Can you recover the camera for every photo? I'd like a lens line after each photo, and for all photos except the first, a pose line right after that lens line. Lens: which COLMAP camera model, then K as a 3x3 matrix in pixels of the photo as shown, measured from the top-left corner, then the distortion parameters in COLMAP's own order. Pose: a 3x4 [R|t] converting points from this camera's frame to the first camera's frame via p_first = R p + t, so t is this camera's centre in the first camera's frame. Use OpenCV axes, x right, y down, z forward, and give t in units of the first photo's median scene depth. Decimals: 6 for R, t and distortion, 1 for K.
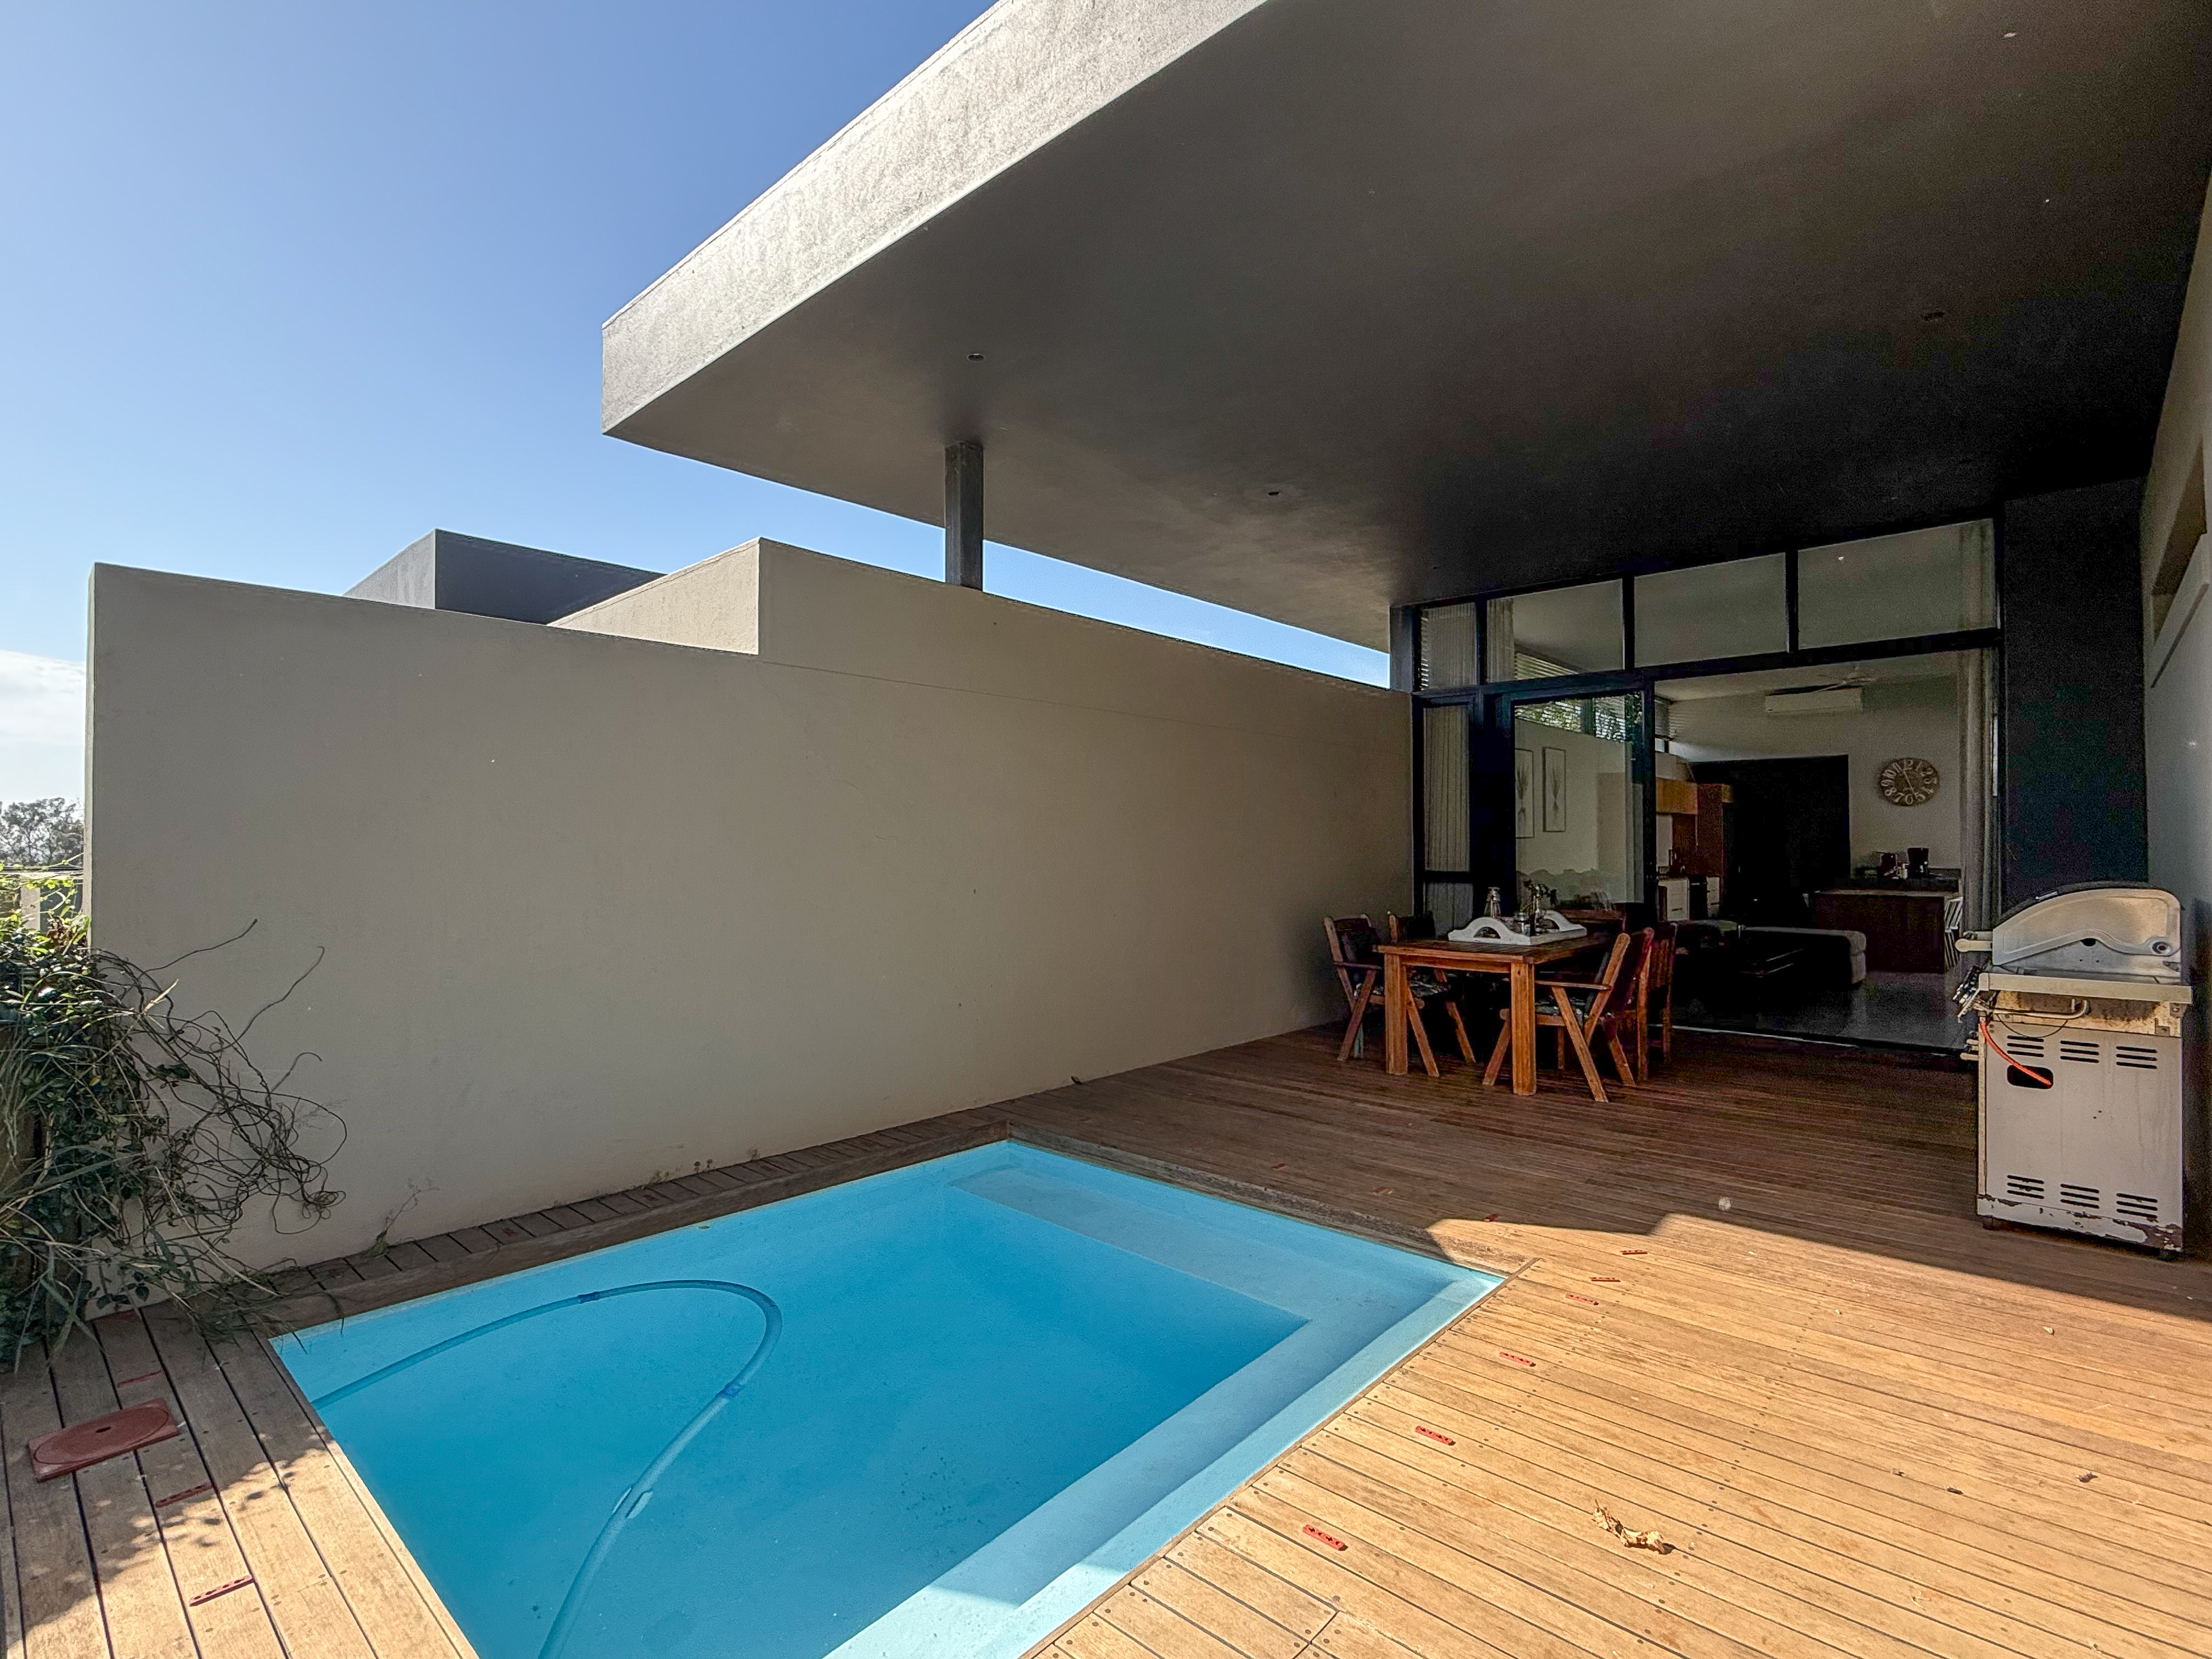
lens RADIAL K [[1026.4, 0, 1114.3], [0, 1026.4, 827.9], [0, 0, 1]] dist [0.001343, -0.000788]
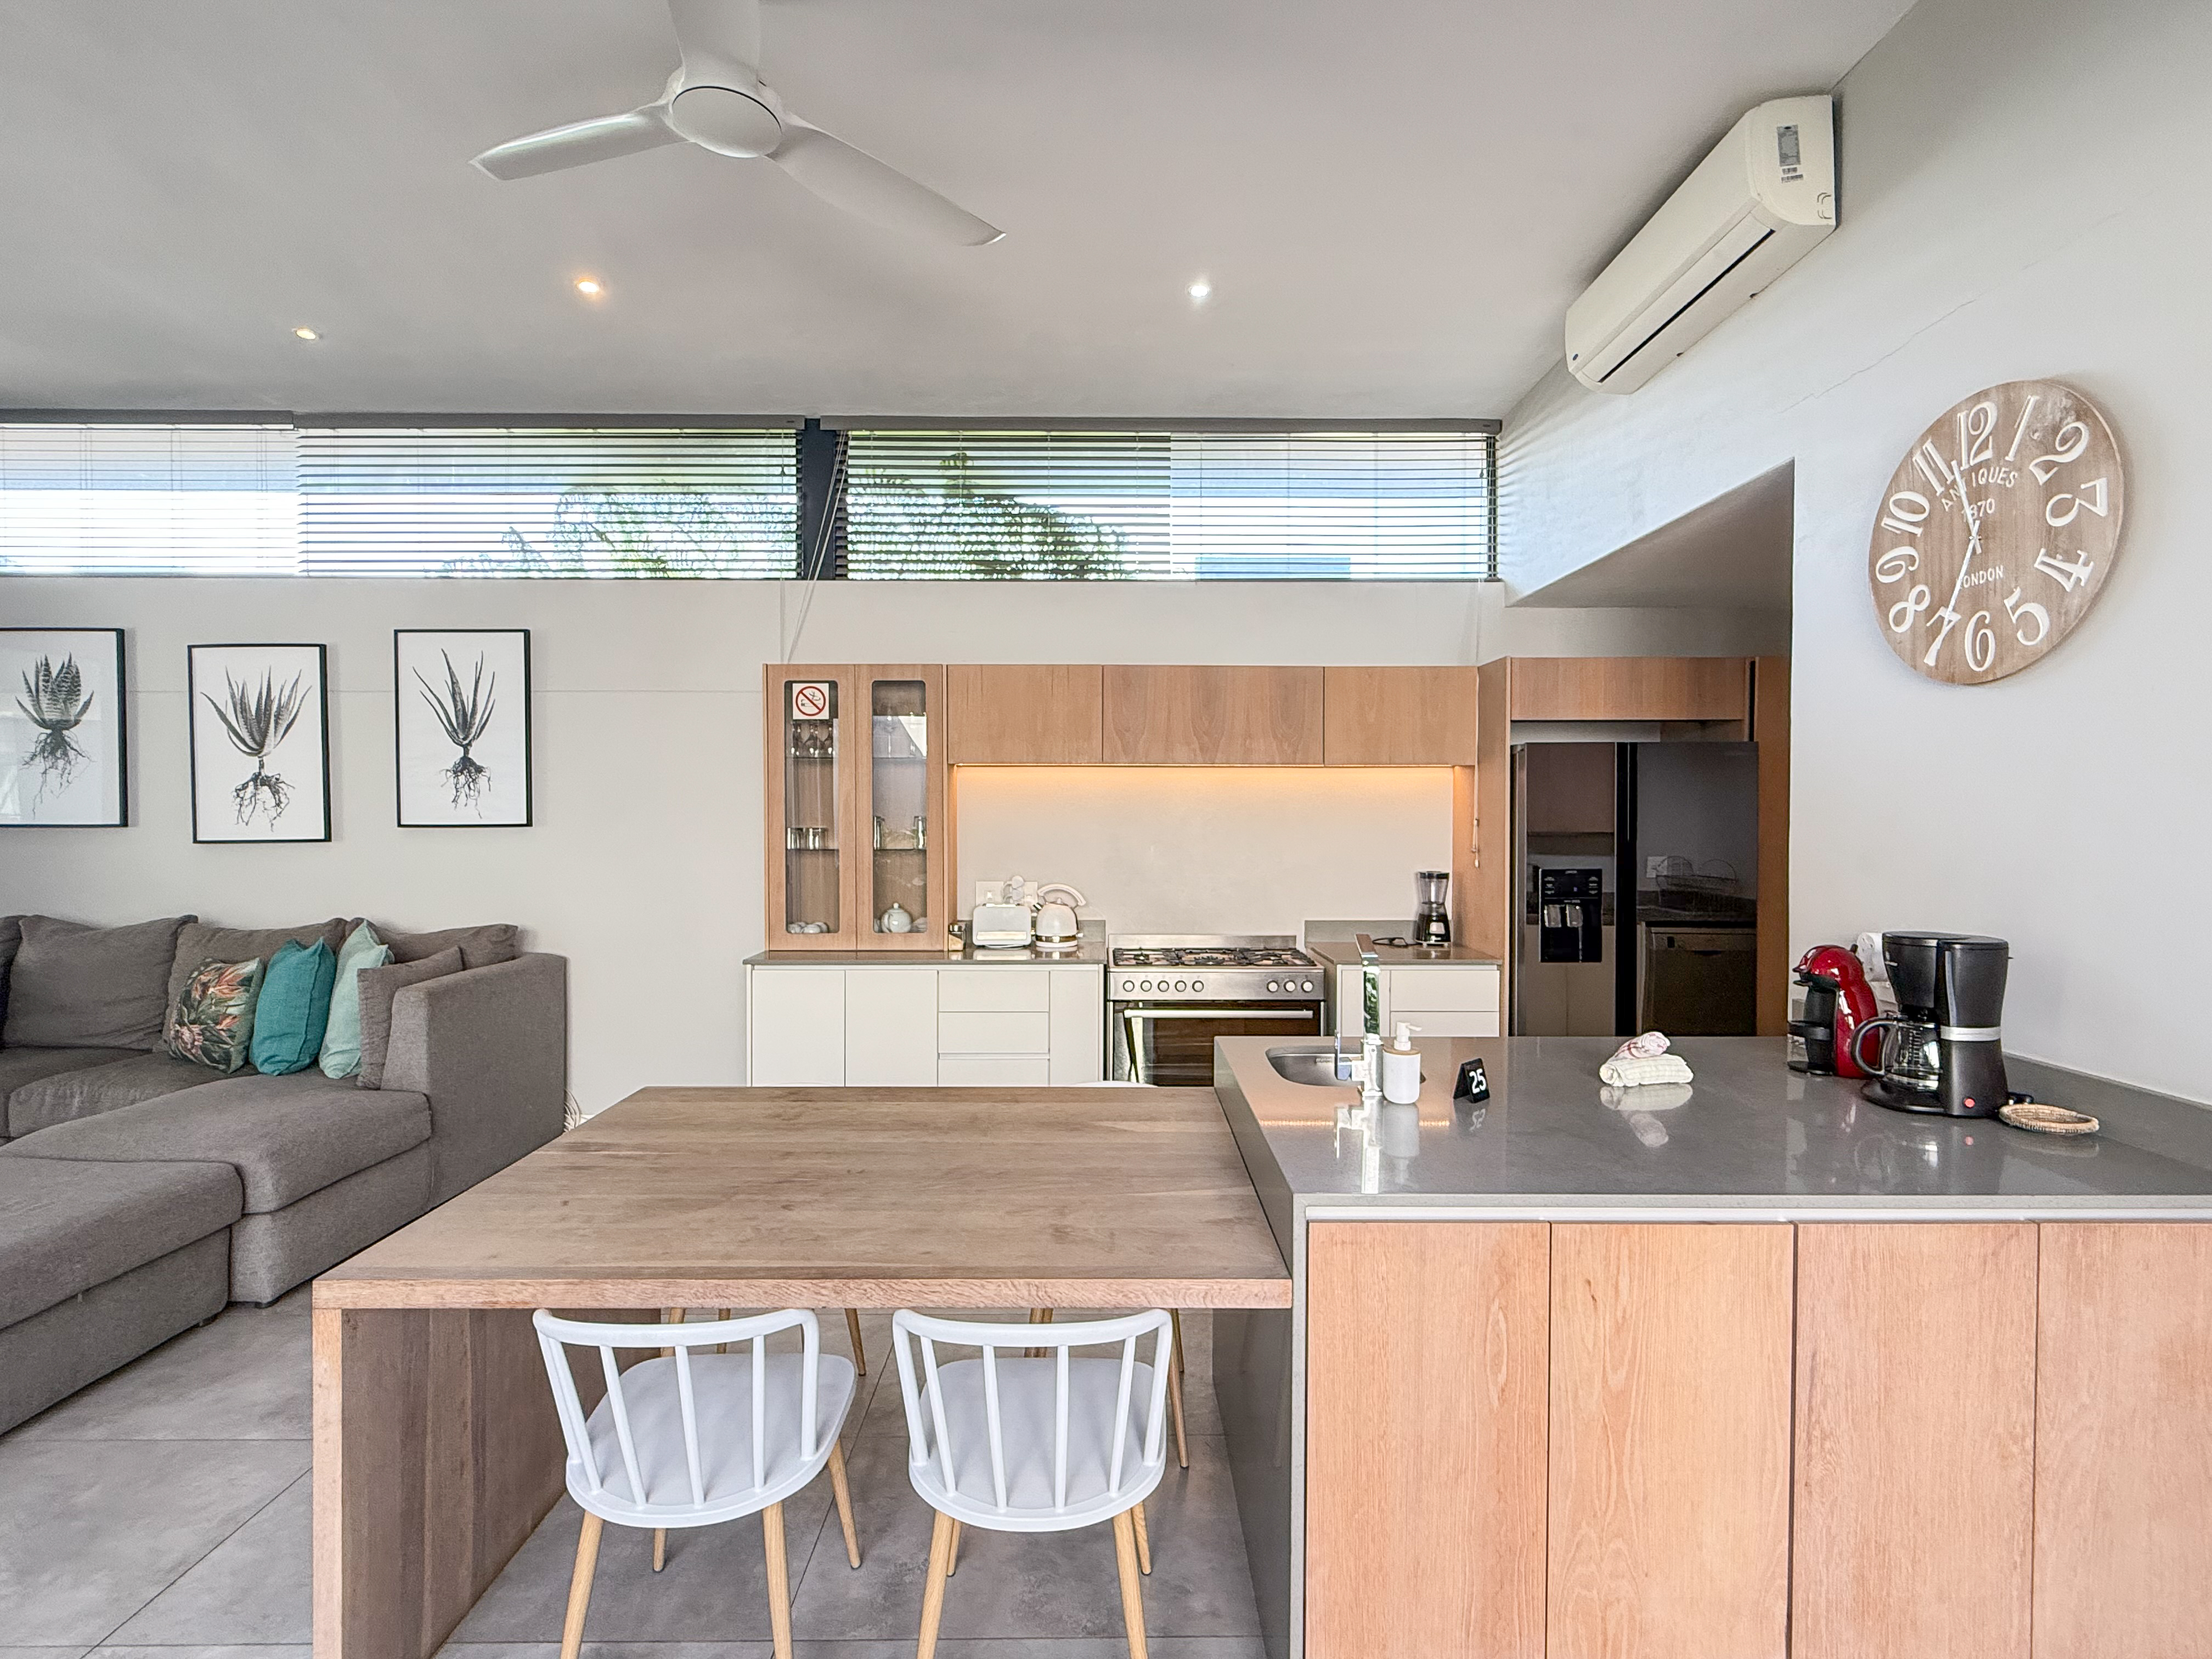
lens RADIAL K [[1026.4, 0, 1100.0], [0, 1026.4, 828.7], [0, 0, 1]] dist [0.001343, -0.000788]
pose [[0.695244, 0.012966, -0.718657, 1.670547], [0.009942, 0.999568, 0.027652, -0.007490], [0.718705, -0.026370, 0.694814, 1.636337]]
